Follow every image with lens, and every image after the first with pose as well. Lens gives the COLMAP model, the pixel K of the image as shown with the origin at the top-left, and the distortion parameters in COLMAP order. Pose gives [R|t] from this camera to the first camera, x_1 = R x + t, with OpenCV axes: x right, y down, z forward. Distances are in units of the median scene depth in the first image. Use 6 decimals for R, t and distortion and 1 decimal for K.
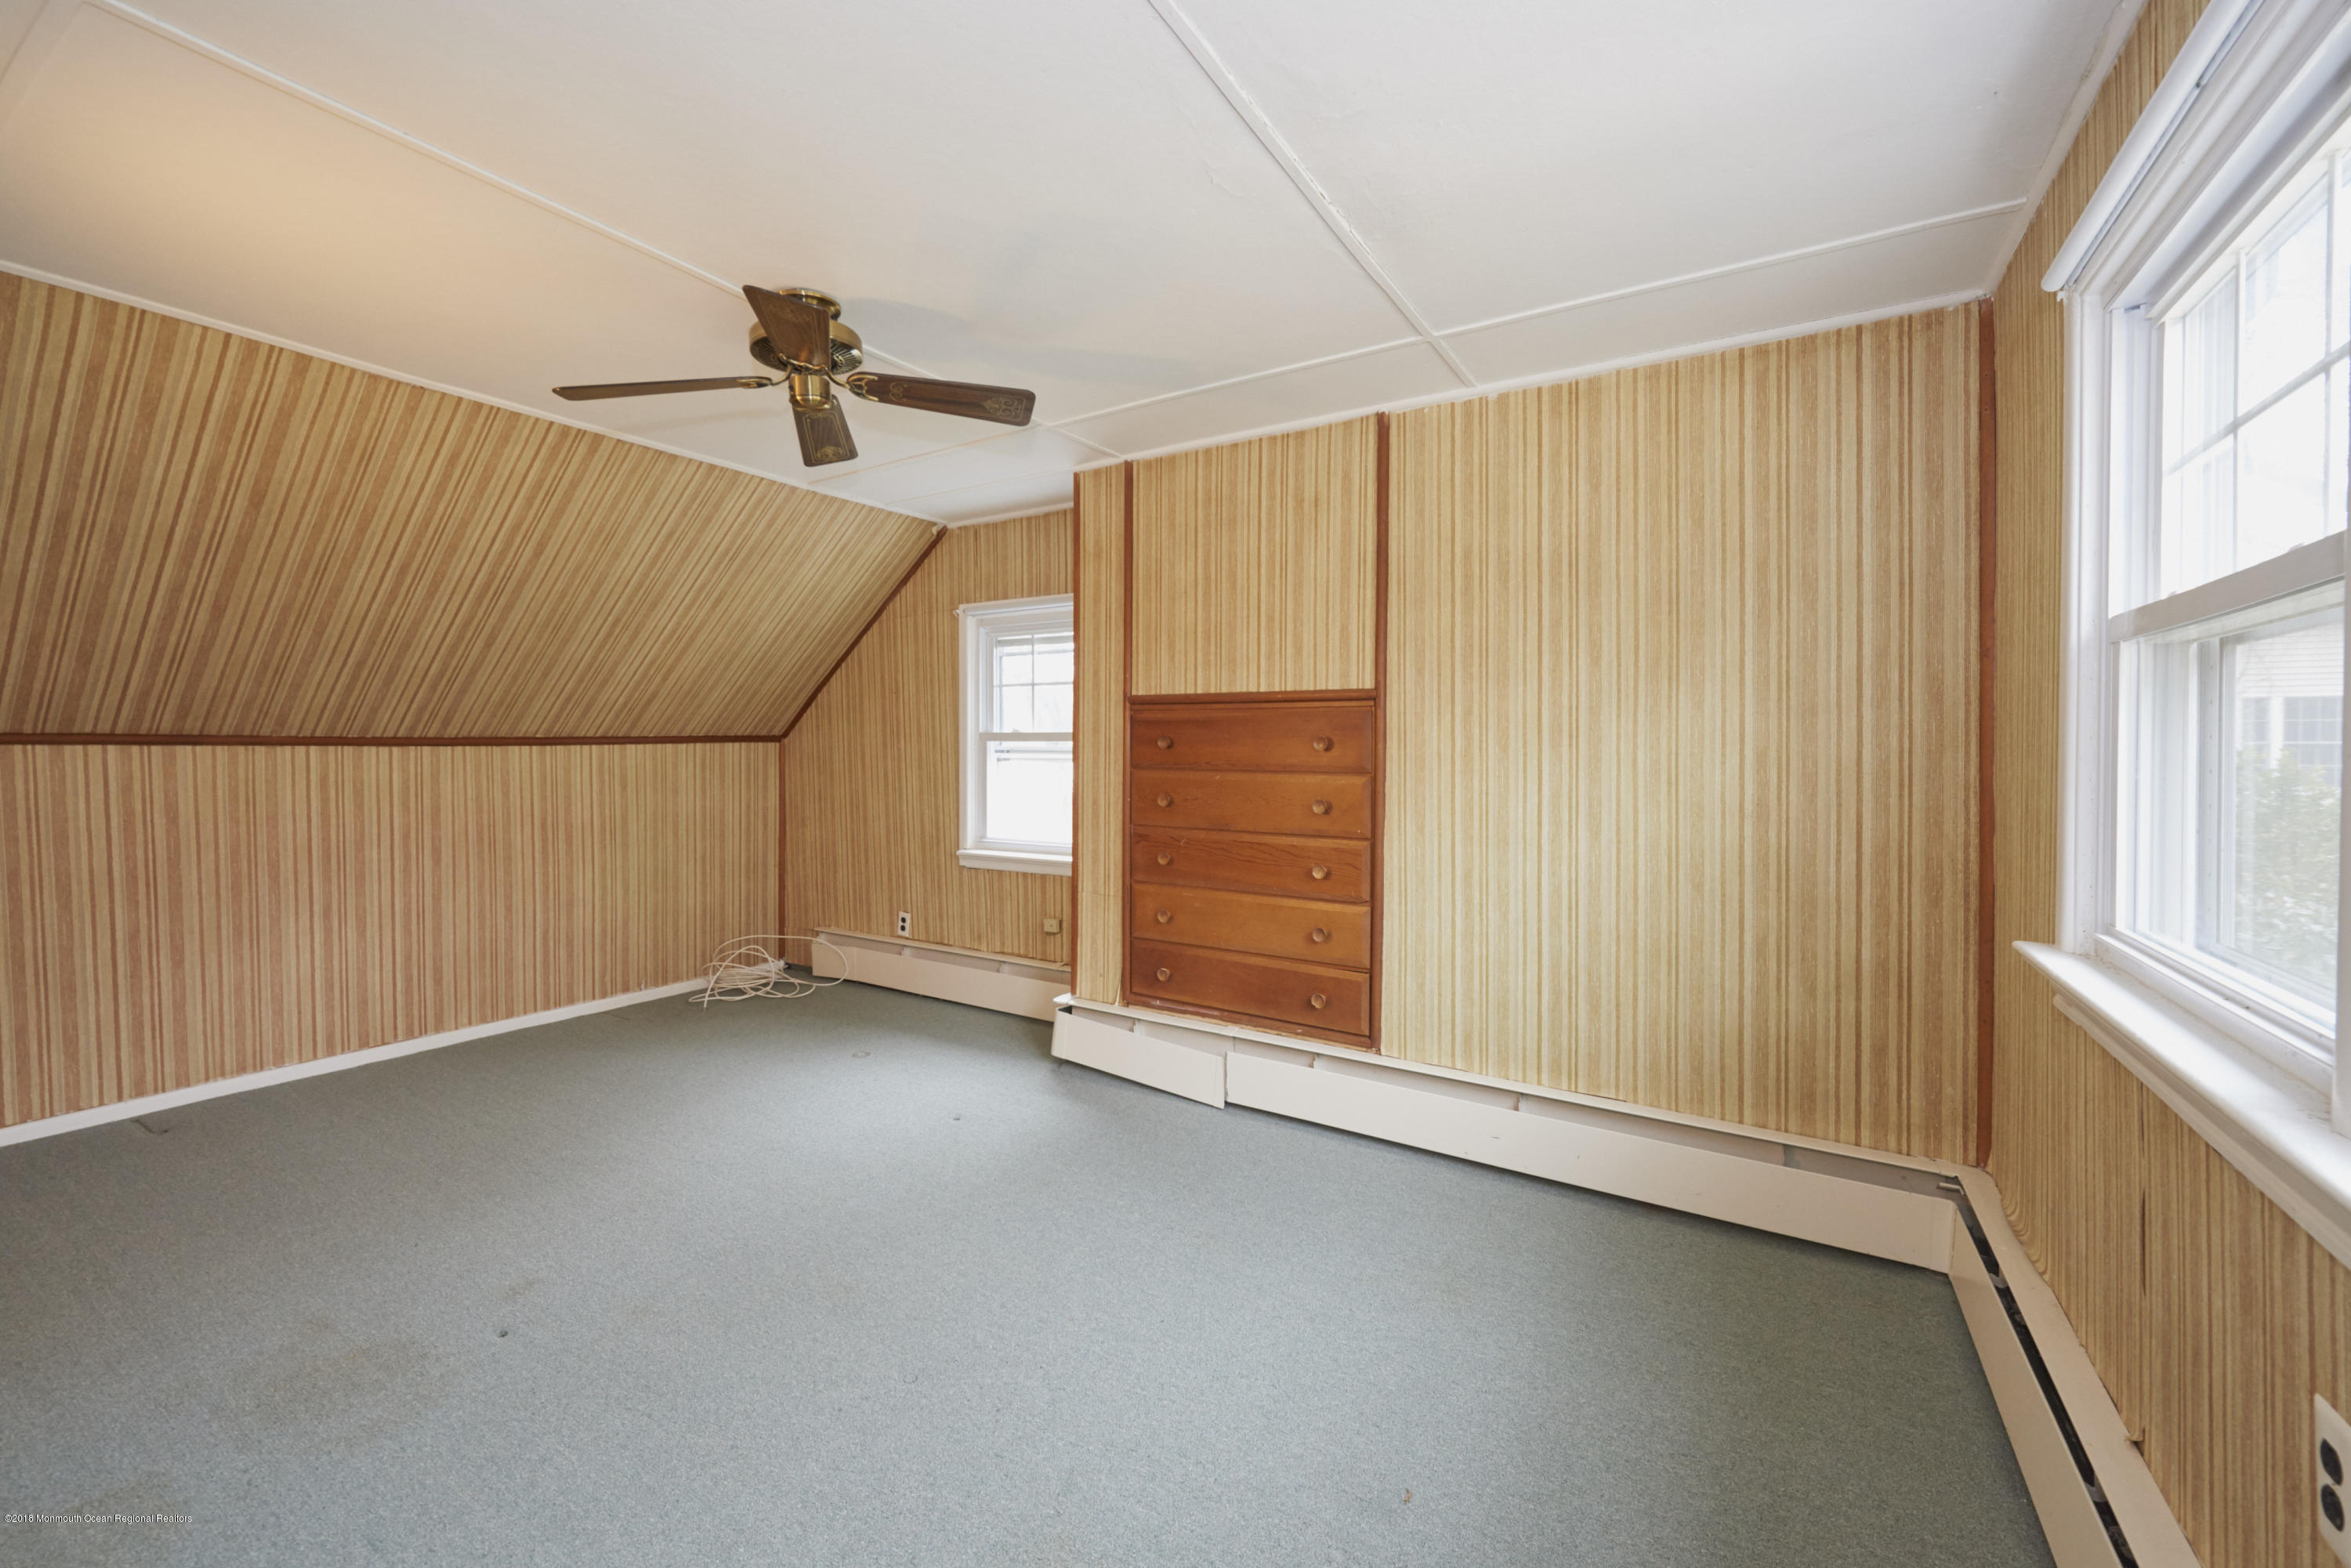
lens RADIAL K [[959.0, 0, 1180.8], [0, 959.0, 762.1], [0, 0, 1]] dist [-0.001085, -0.000248]
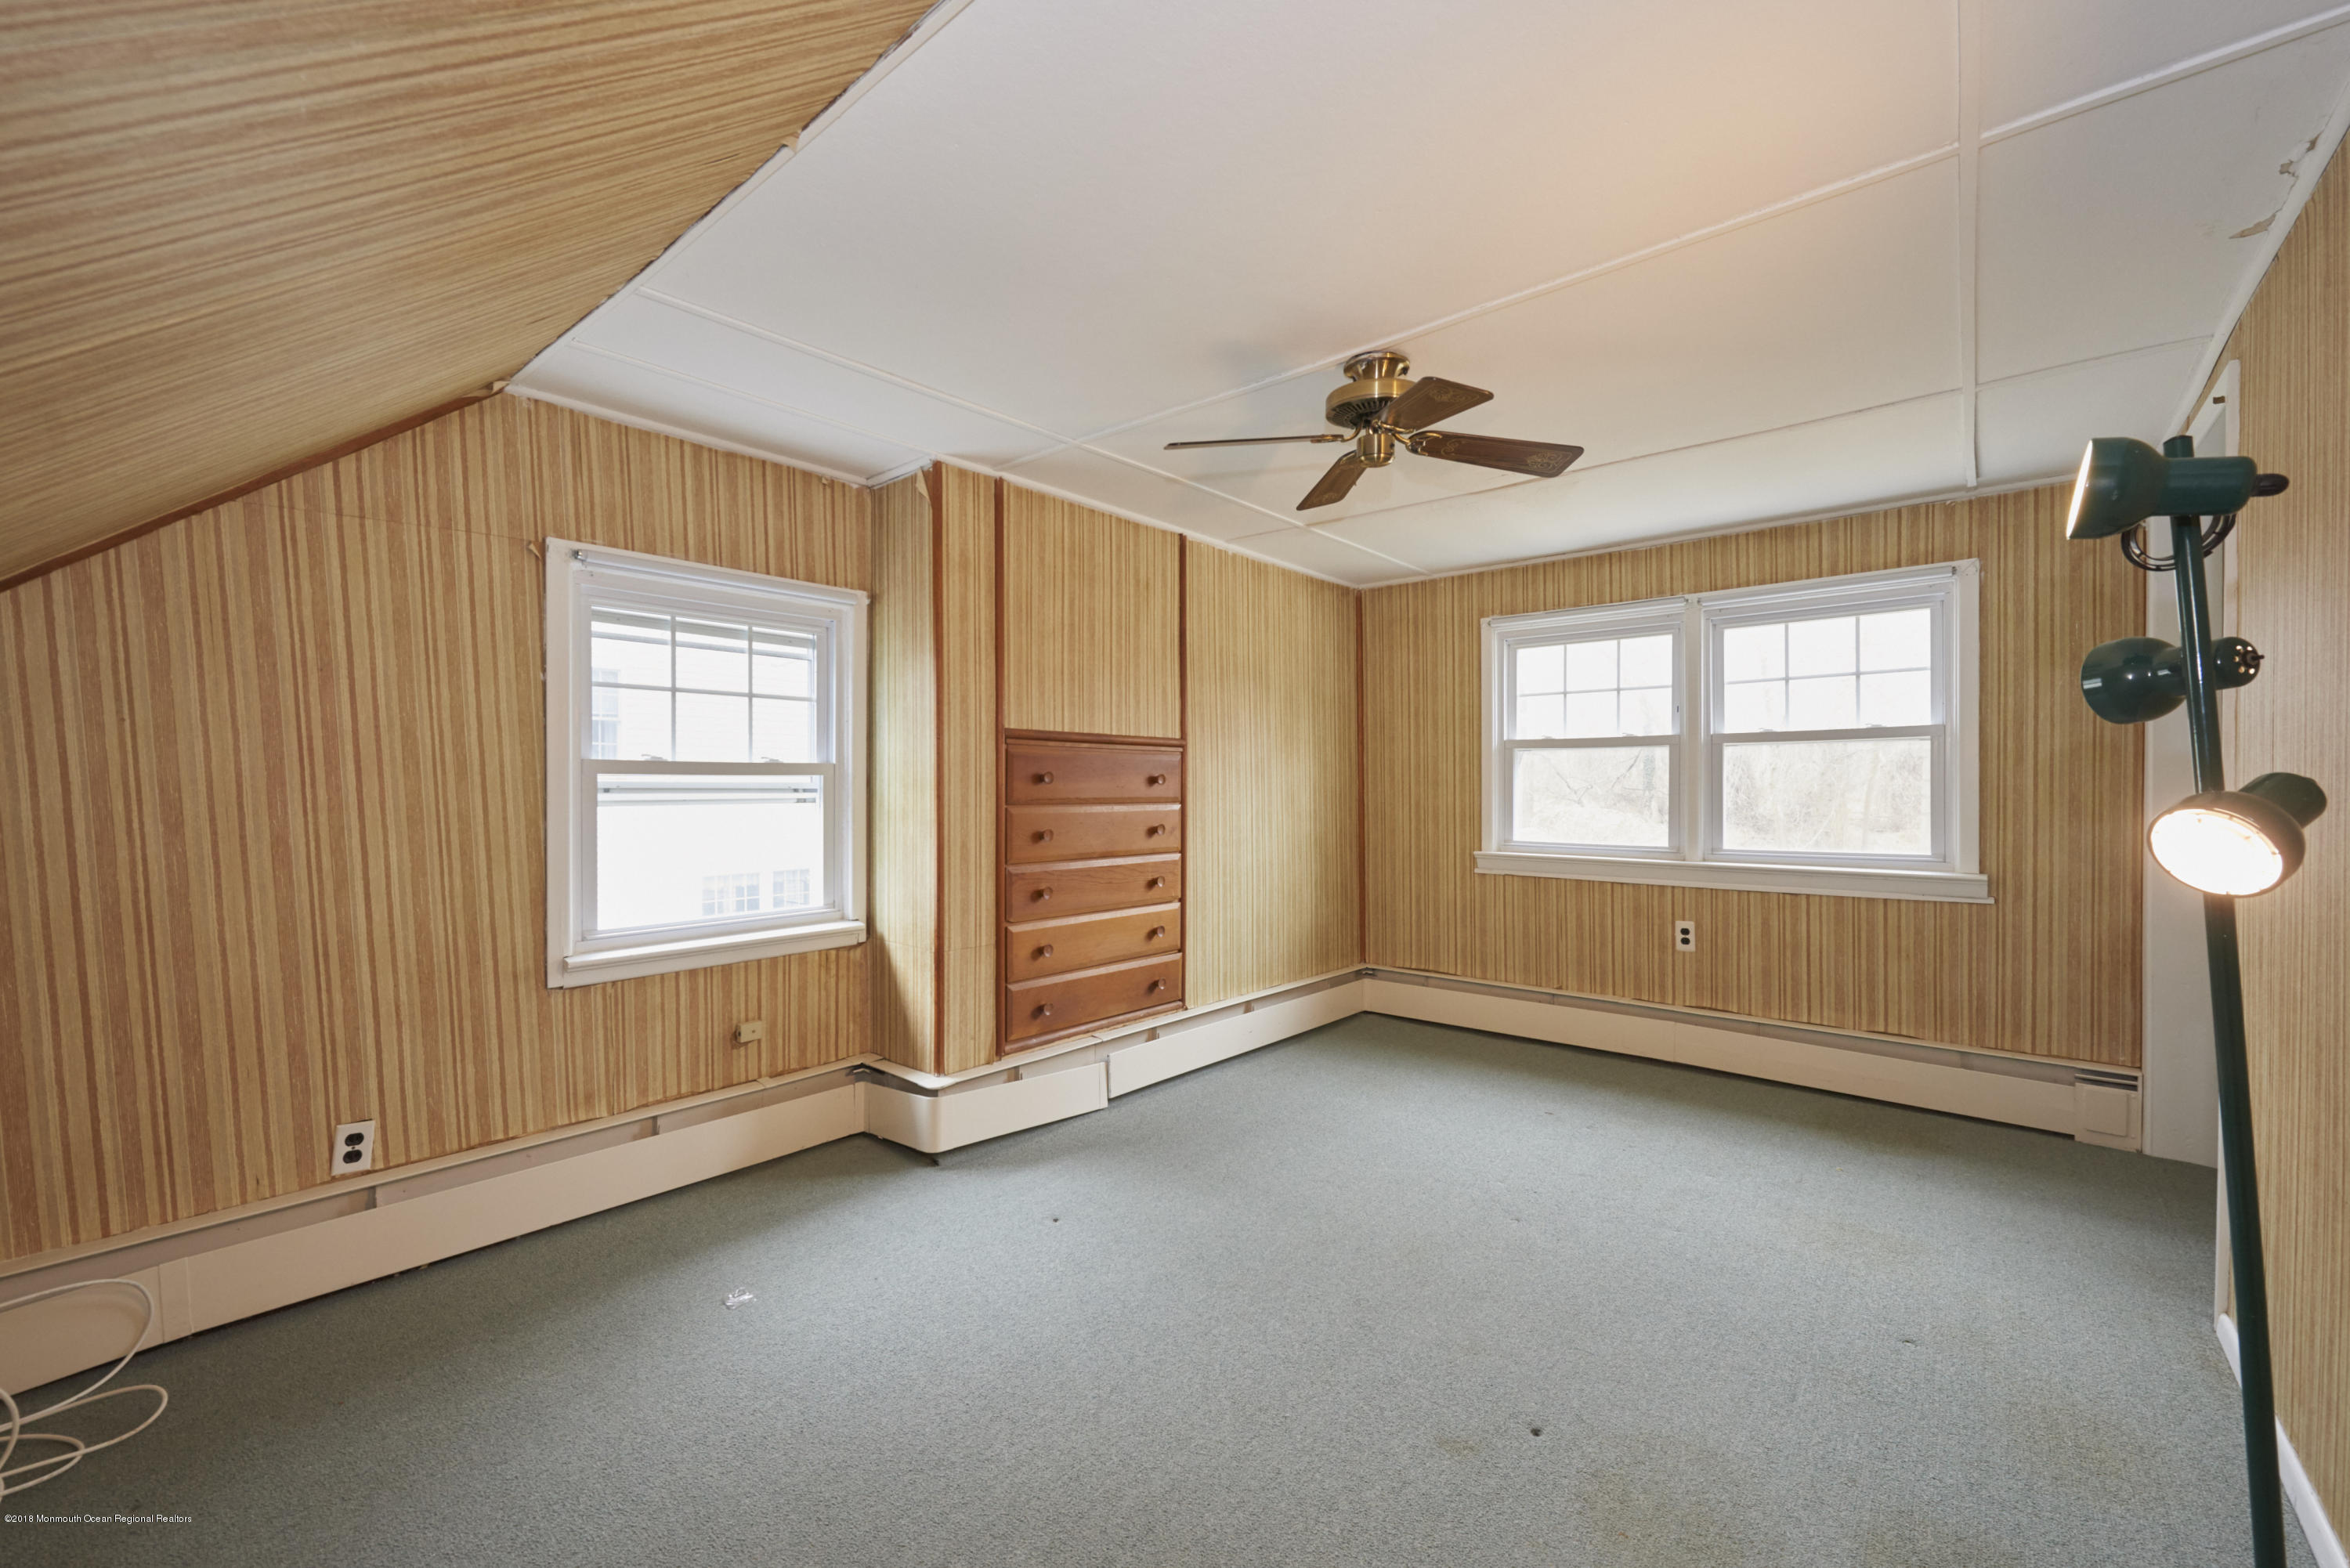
lens RADIAL K [[931.5, 0, 1177.8], [0, 931.5, 792.1], [0, 0, 1]] dist [0.001401, 0.000034]
pose [[0.155346, -0.012546, 0.987780, -0.962023], [0.015869, 0.999822, 0.010203, -0.013619], [-0.987733, 0.014090, 0.155517, 0.712305]]
